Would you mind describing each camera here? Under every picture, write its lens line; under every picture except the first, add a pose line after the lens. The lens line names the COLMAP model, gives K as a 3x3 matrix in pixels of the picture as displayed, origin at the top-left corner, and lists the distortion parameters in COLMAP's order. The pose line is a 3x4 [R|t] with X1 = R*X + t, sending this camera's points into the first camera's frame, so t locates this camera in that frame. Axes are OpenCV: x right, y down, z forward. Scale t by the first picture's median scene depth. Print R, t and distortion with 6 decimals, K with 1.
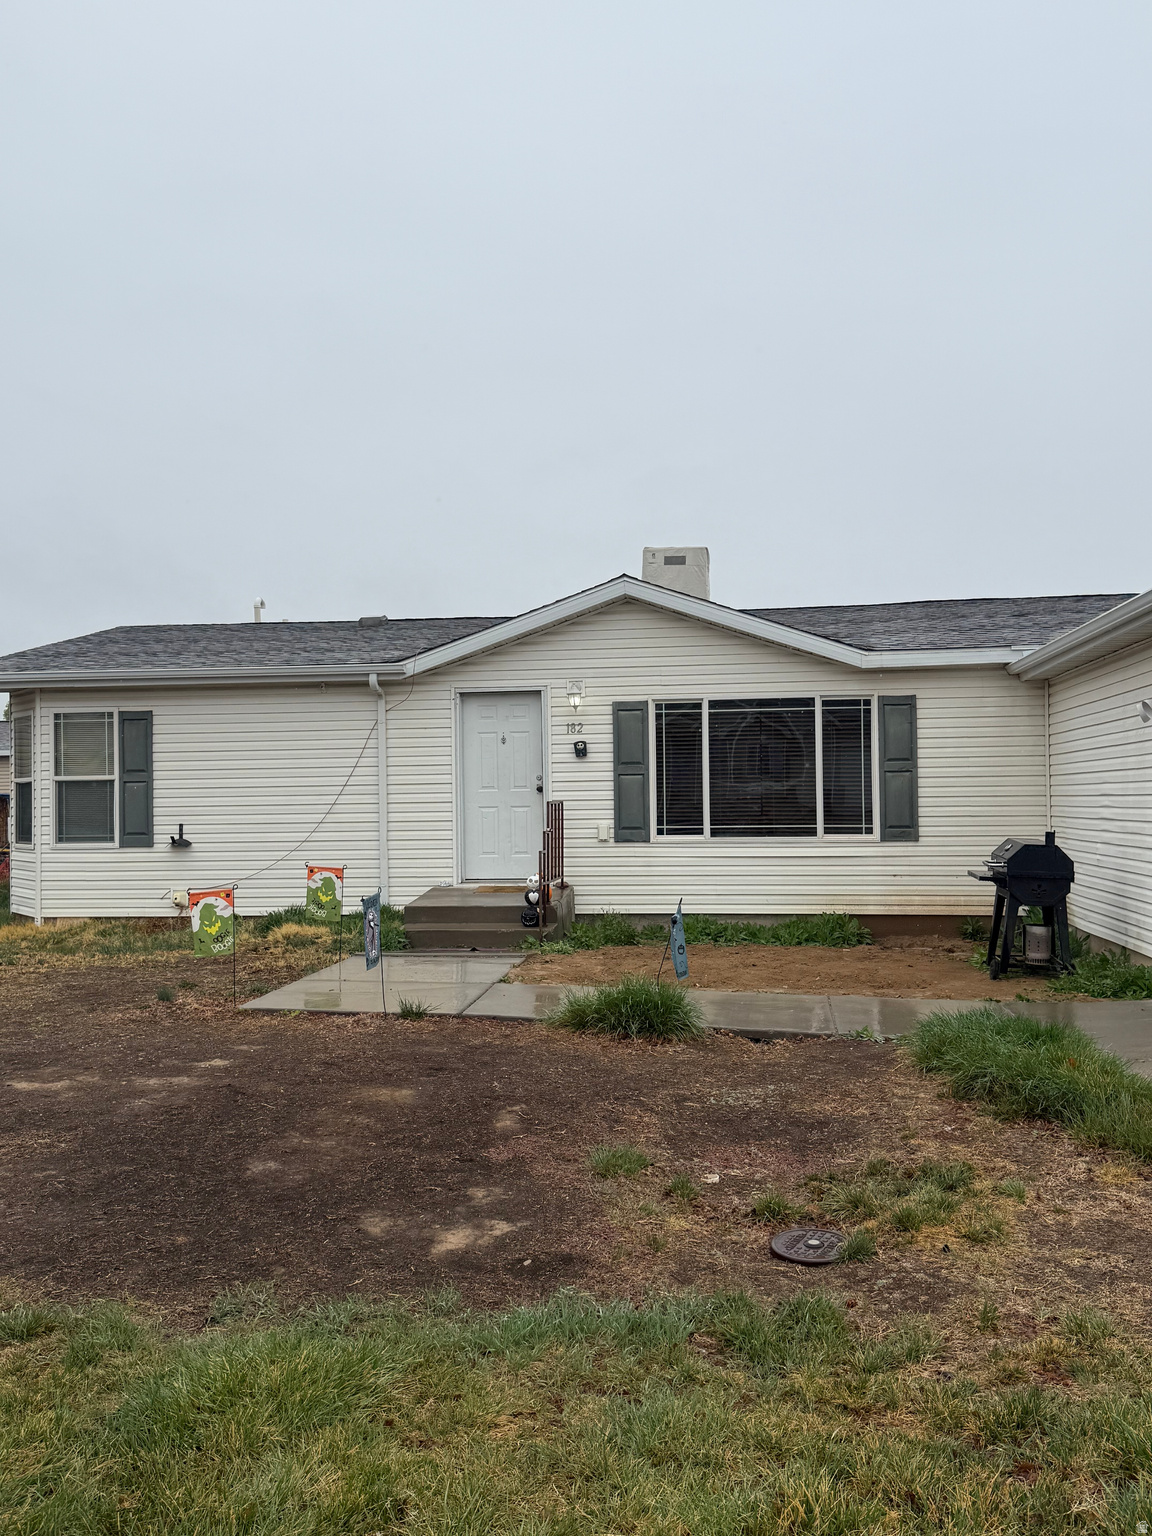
lens RADIAL K [[1345.5, 0, 576.0], [0, 1345.5, 768.0], [0, 0, 1]] dist [0.199774, -0.433313]
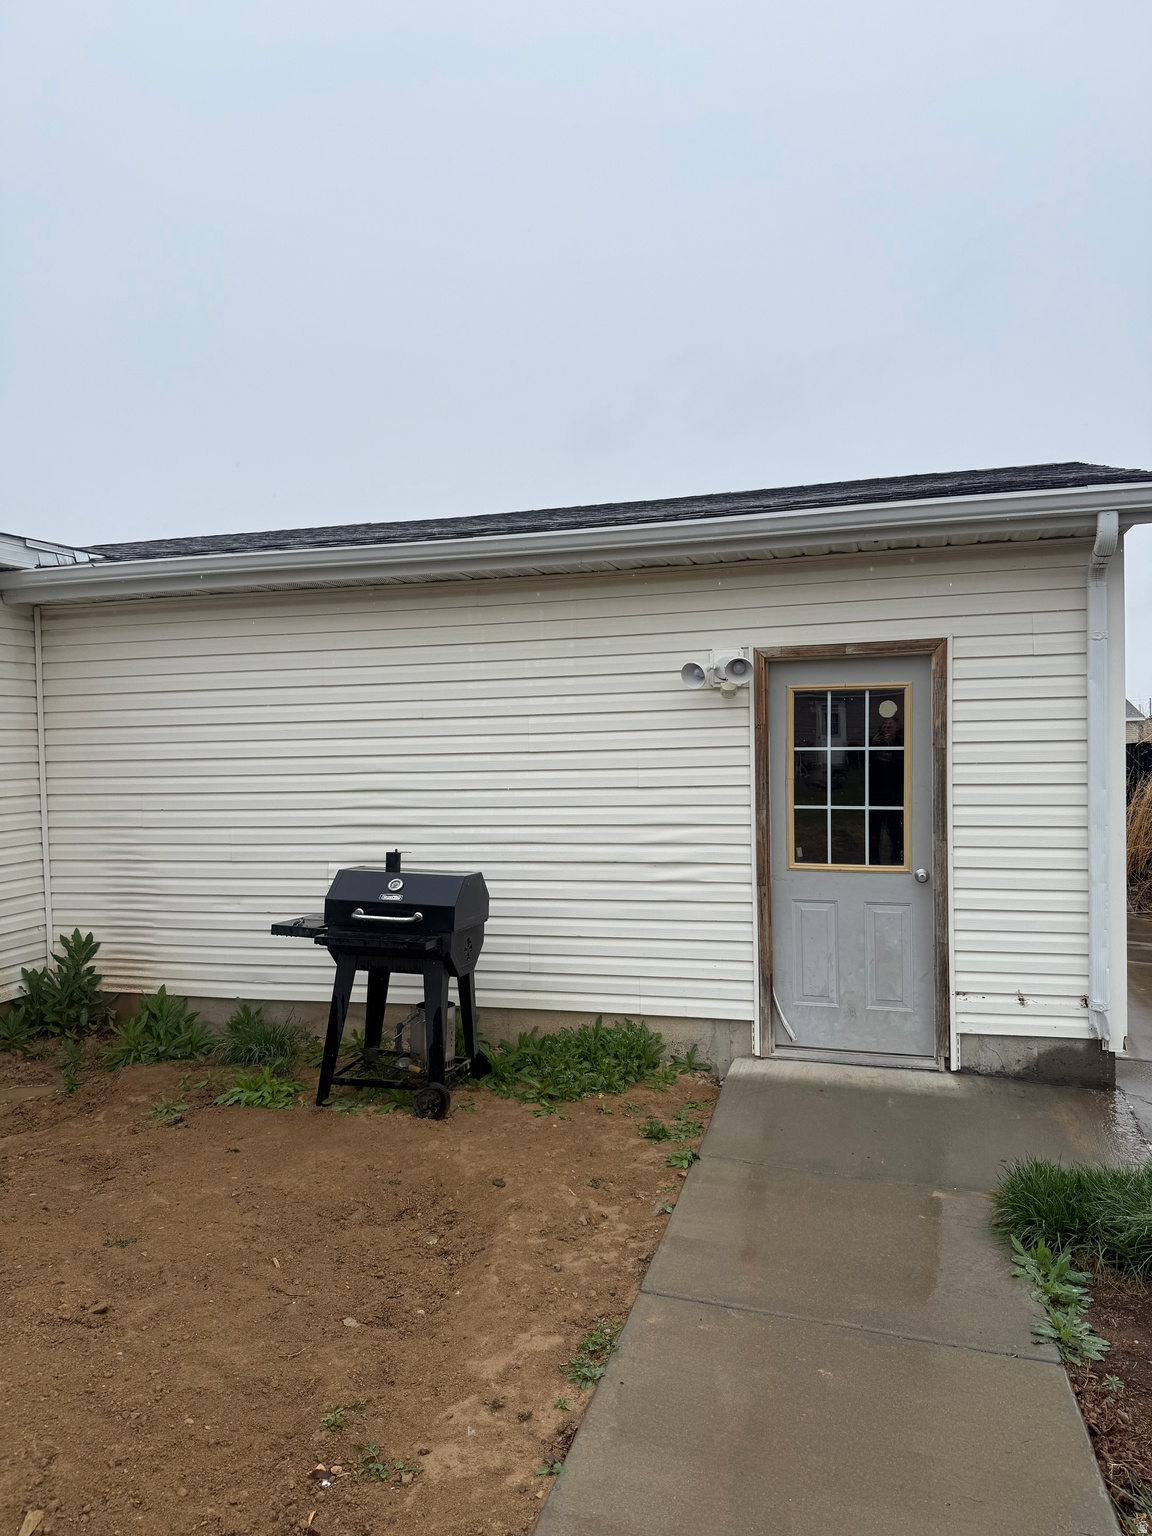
lens RADIAL K [[1113.6, 0, 576.0], [0, 1113.6, 768.0], [0, 0, 1]] dist [0.049350, -0.002826]
pose [[0.130776, -0.020557, 0.991199, -0.127970], [-0.001866, 0.999778, 0.020981, -0.002748], [-0.991410, -0.004593, 0.130708, 0.681349]]
